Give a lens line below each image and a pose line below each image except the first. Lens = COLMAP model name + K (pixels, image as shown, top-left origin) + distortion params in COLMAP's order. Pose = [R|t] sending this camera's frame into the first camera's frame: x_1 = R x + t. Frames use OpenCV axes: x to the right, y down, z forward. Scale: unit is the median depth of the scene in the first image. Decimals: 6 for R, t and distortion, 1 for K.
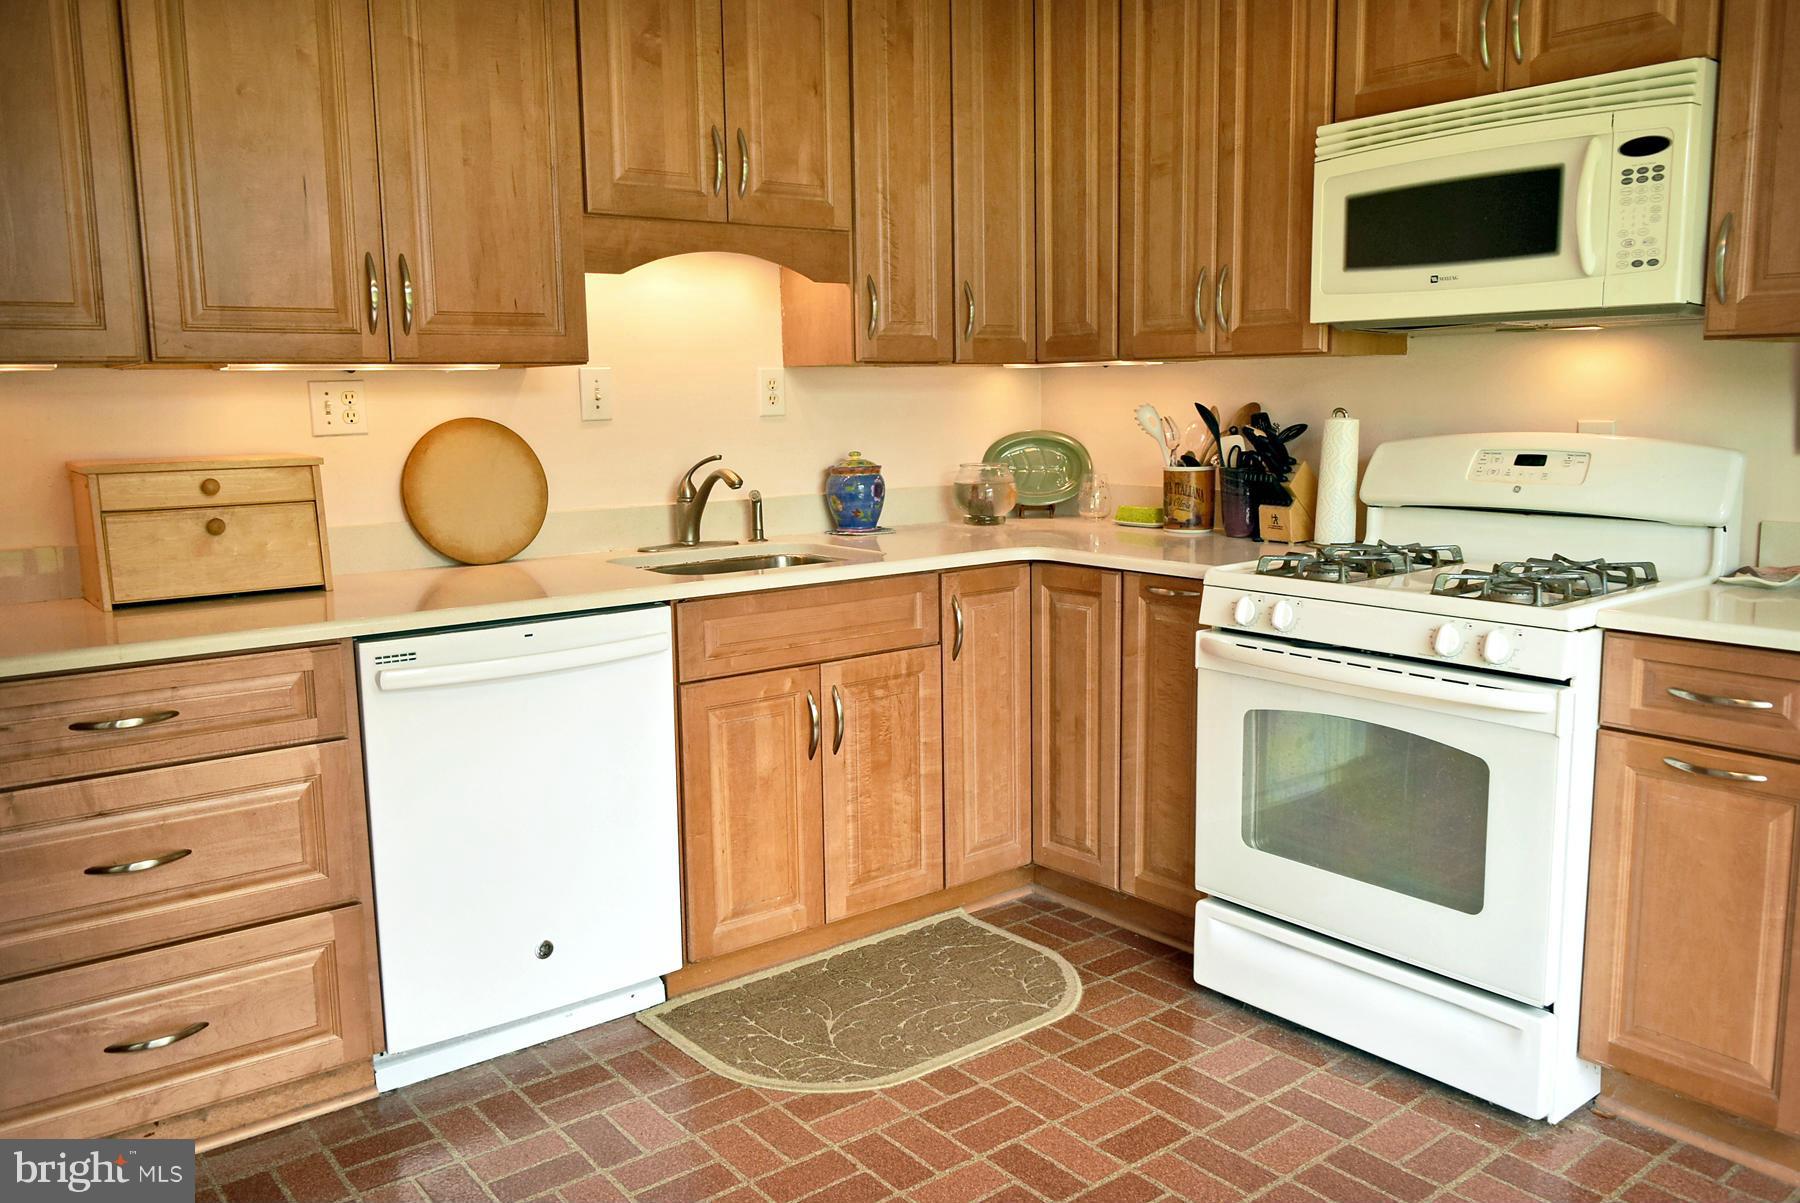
lens RADIAL K [[1402.1, 0, 905.4], [0, 1402.1, 599.2], [0, 0, 1]] dist [-0.008292, -0.006616]
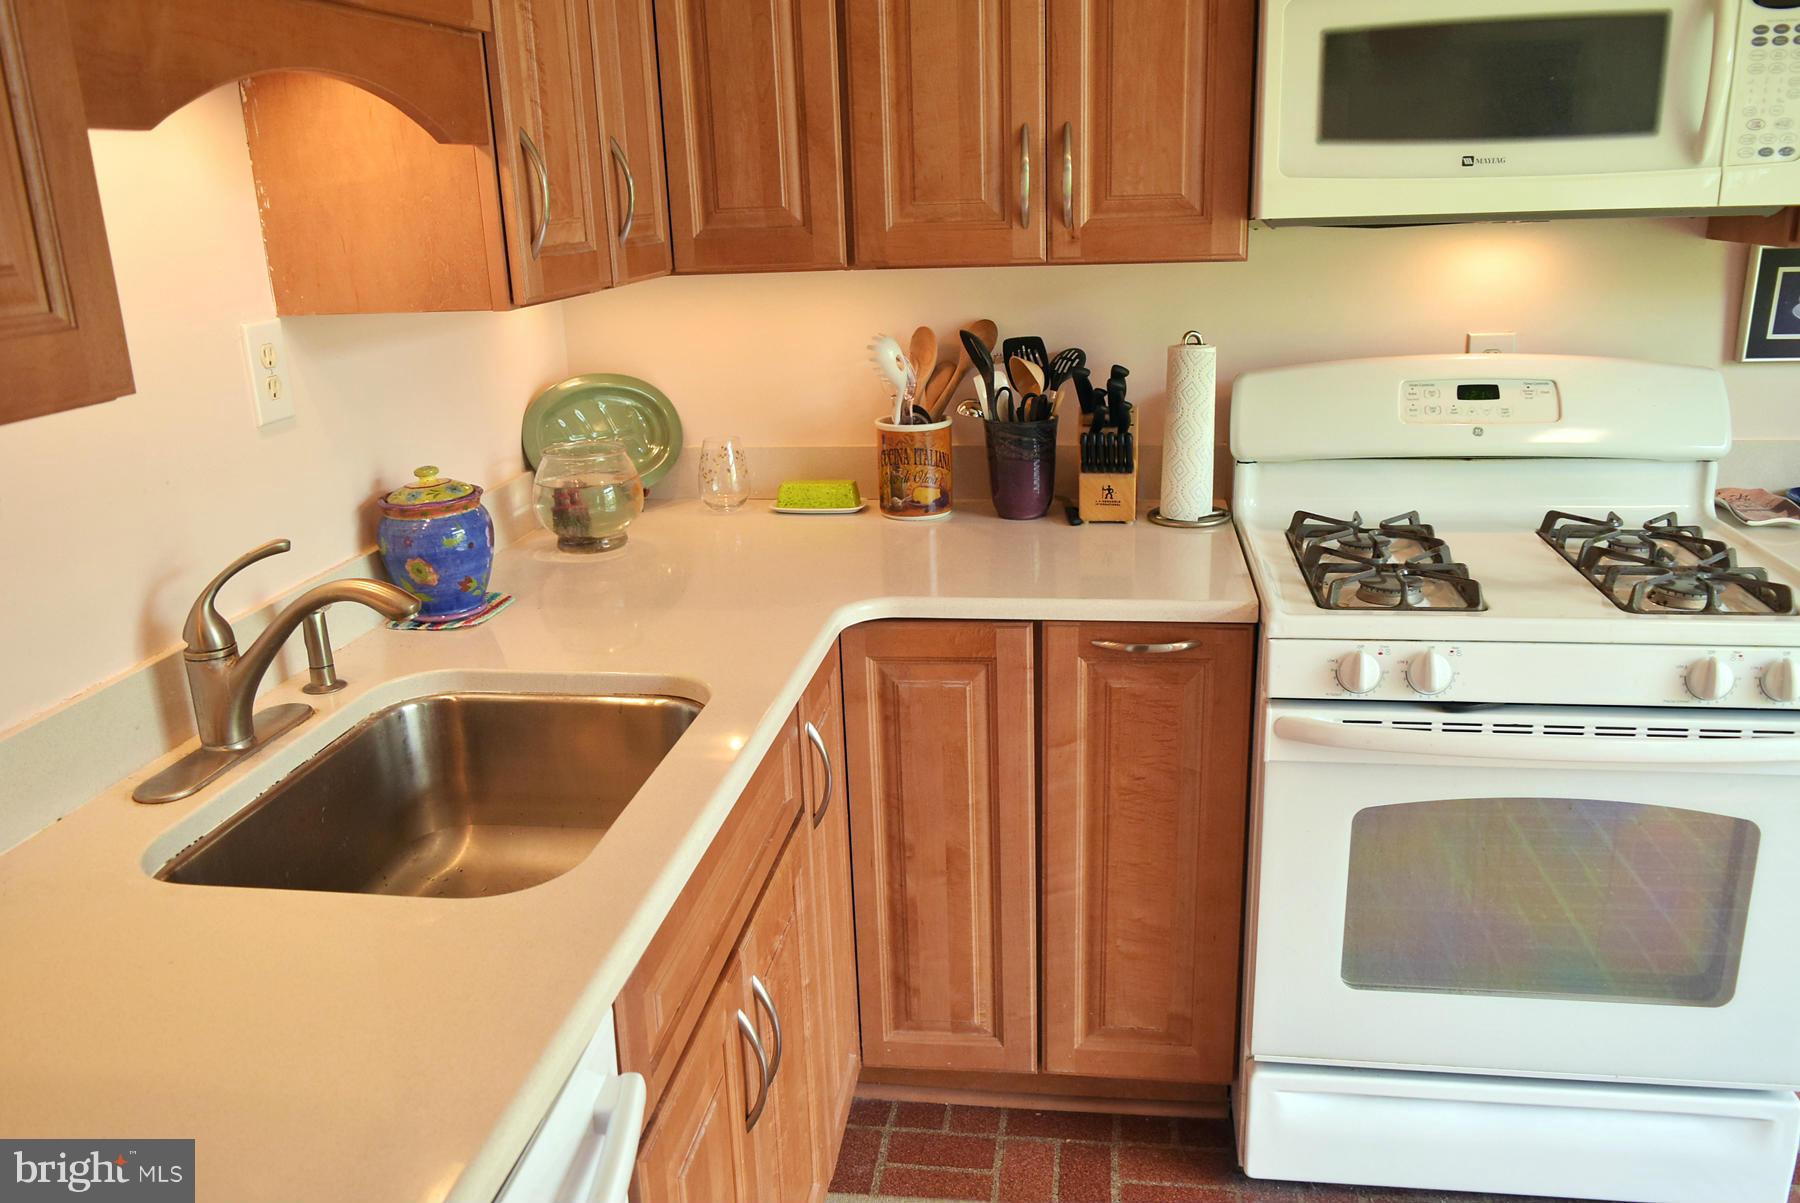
lens RADIAL K [[1402.1, 0, 904.2], [0, 1402.1, 602.5], [0, 0, 1]] dist [-0.008292, -0.006616]
pose [[0.724972, -0.206994, 0.656939, -0.313143], [0.122385, 0.977310, 0.172880, -0.149419], [-0.677818, -0.044933, 0.733855, 0.591109]]
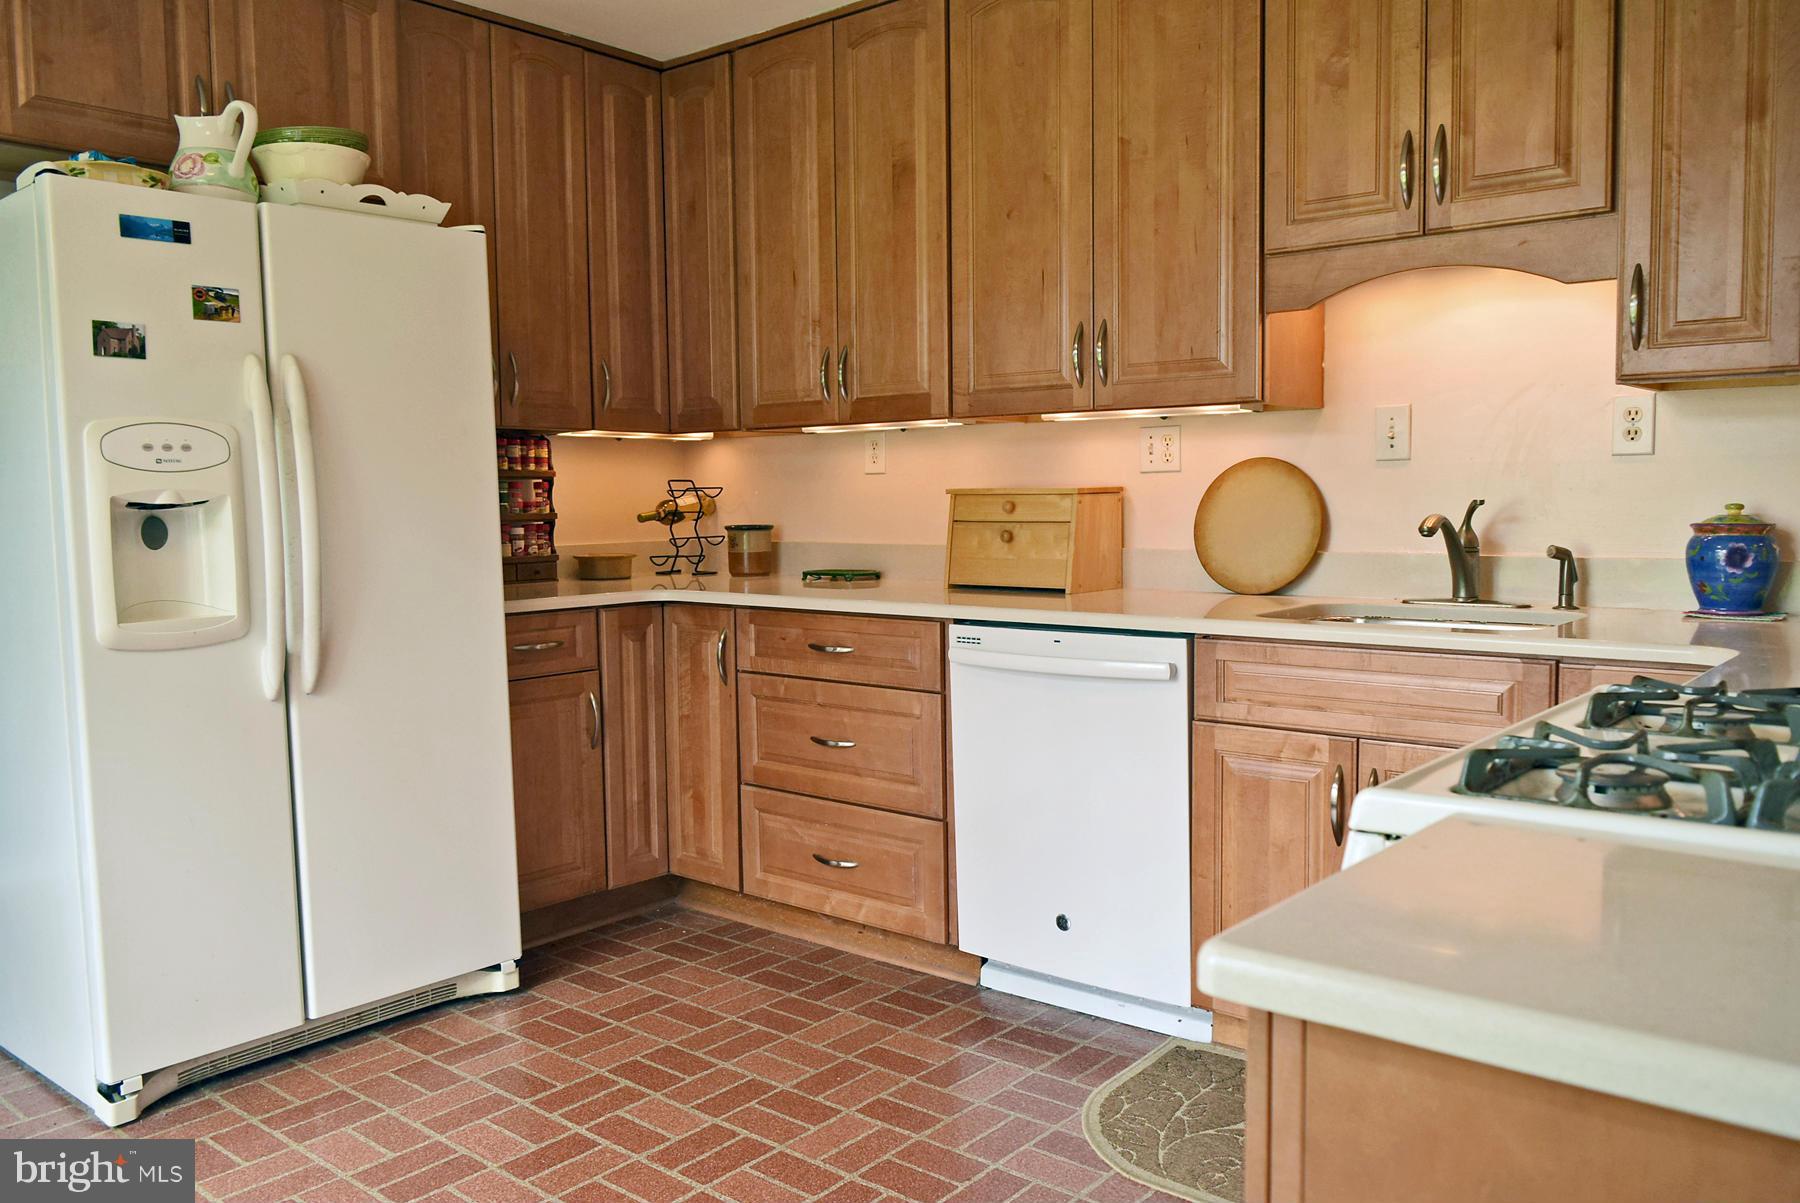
lens RADIAL K [[1402.1, 0, 900.6], [0, 1402.1, 597.8], [0, 0, 1]] dist [-0.008292, -0.006616]
pose [[0.200853, 0.087077, -0.975744, 0.696223], [-0.134479, 0.989063, 0.060584, -0.052105], [0.970347, 0.119048, 0.210366, 0.528891]]
